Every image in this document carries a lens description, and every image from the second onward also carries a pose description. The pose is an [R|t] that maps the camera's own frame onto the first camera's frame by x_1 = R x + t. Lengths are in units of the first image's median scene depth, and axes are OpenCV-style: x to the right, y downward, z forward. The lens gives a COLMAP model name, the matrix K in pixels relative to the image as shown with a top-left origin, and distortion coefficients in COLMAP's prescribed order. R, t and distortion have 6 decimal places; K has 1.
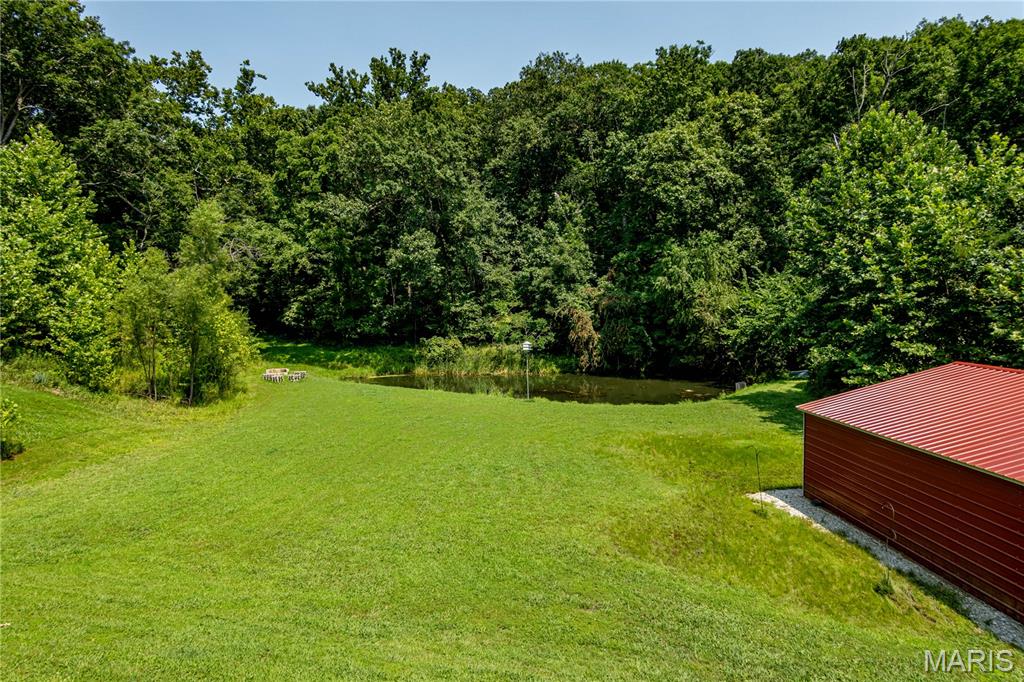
lens RADIAL K [[685.8, 0, 512.8], [0, 685.8, 338.6], [0, 0, 1]] dist [0.001957, 0.001816]
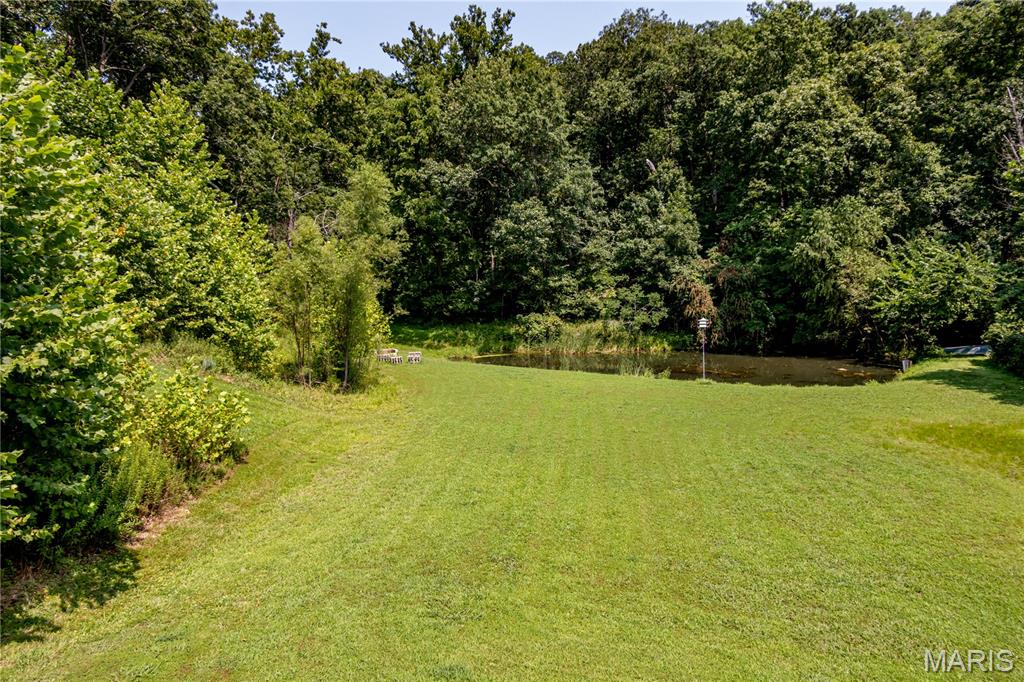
lens RADIAL K [[696.0, 0, 547.6], [0, 696.0, 354.1], [0, 0, 1]] dist [-0.040823, 0.050908]
pose [[0.999933, -0.008384, -0.007956, -0.094393], [0.008821, 0.998359, 0.056588, -0.000666], [0.007469, -0.056655, 0.998366, 0.044344]]
